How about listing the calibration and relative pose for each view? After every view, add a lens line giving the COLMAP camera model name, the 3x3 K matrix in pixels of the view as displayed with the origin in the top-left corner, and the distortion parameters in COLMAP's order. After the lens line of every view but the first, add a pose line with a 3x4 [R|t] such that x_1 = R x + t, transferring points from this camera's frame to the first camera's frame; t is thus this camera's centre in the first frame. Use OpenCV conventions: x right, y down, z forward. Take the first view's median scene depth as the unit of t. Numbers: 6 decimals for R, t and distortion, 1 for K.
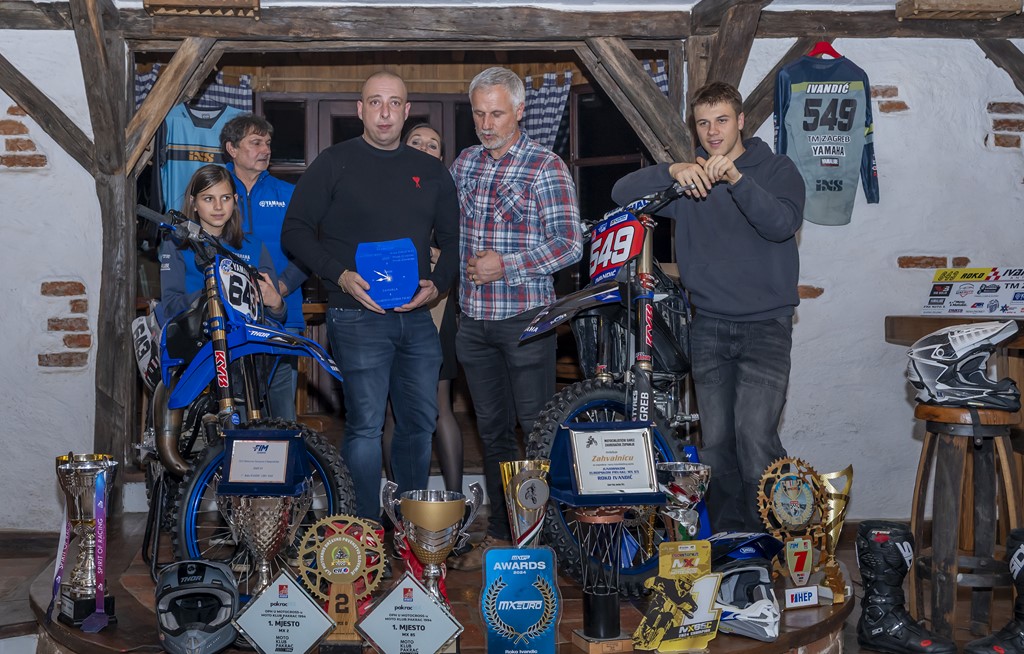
lens RADIAL K [[1269.0, 0, 409.1], [0, 1269.0, 252.0], [0, 0, 1]] dist [-0.001746, 0.004191]
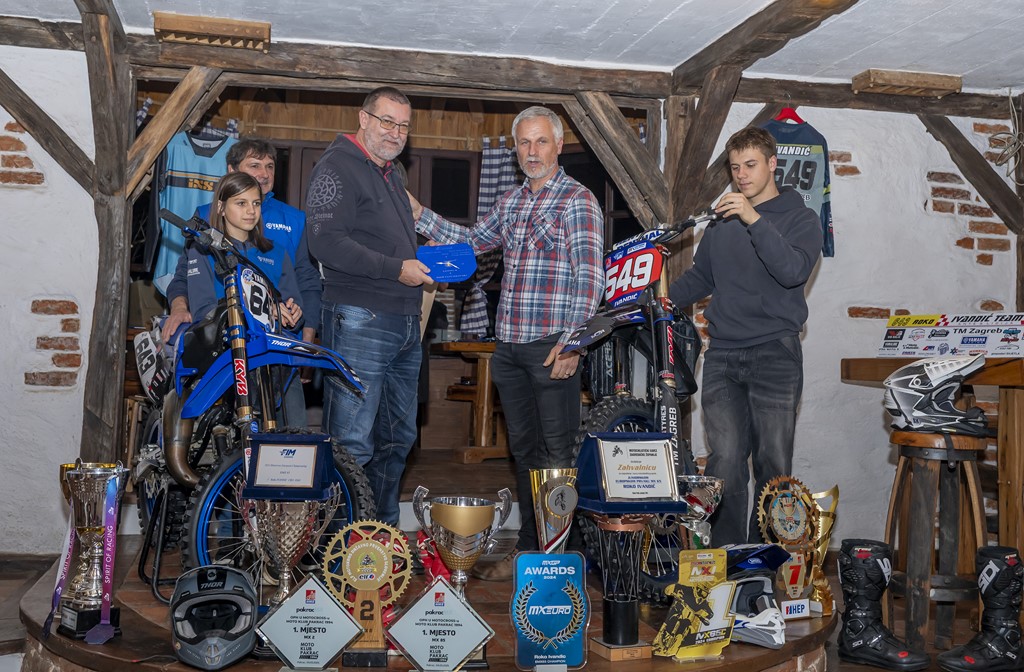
lens RADIAL K [[1168.6, 0, 513.6], [0, 1168.6, 264.9], [0, 0, 1]] dist [0.017057, -0.016205]
pose [[0.989595, 0.041031, 0.137904, -0.044793], [-0.034673, 0.998236, -0.048200, 0.027828], [-0.139638, 0.042917, 0.989272, 0.039519]]
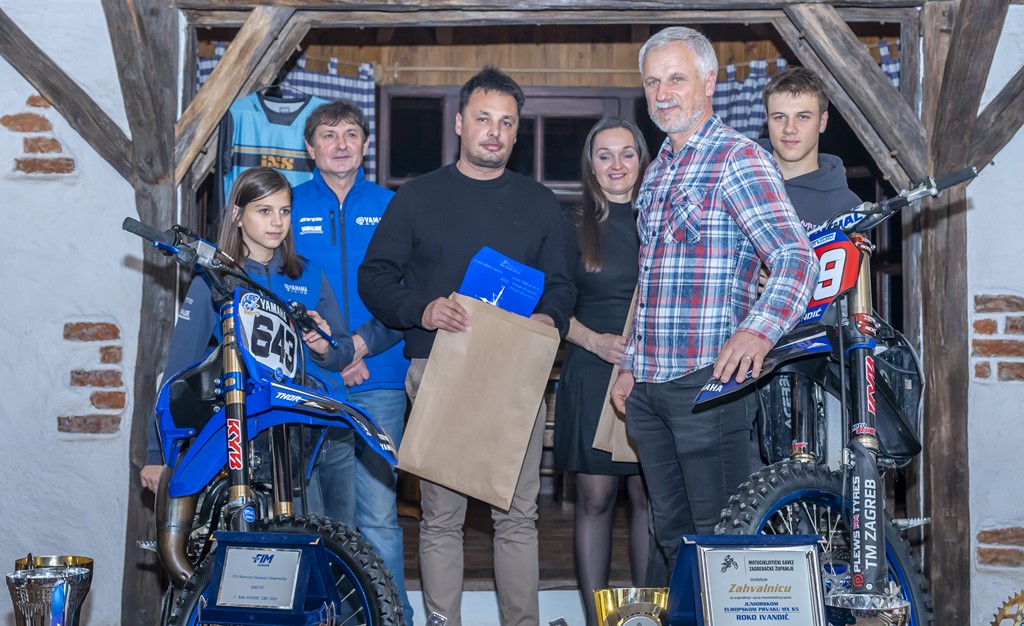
lens RADIAL K [[1547.5, 0, 487.0], [0, 1547.5, 250.4], [0, 0, 1]] dist [0.003444, 0.008461]
pose [[0.995910, 0.009655, -0.089834, 0.050696], [-0.012121, 0.999563, -0.026949, 0.002167], [0.089534, 0.027927, 0.995592, 0.085389]]
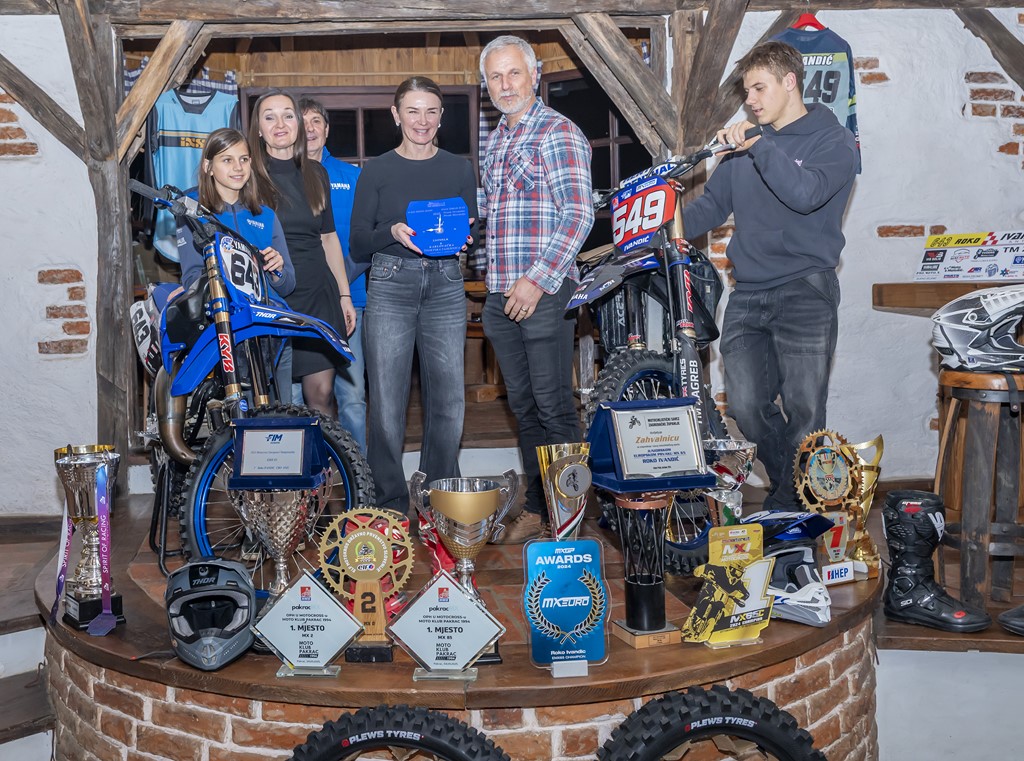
lens RADIAL K [[1096.8, 0, 396.6], [0, 1096.8, 322.2], [0, 0, 1]] dist [-0.002699, 0.008366]
pose [[0.999467, -0.024690, 0.021365, -0.025865], [0.023120, 0.997220, 0.070836, 0.009827], [-0.023055, -0.070304, 0.997259, 0.125895]]
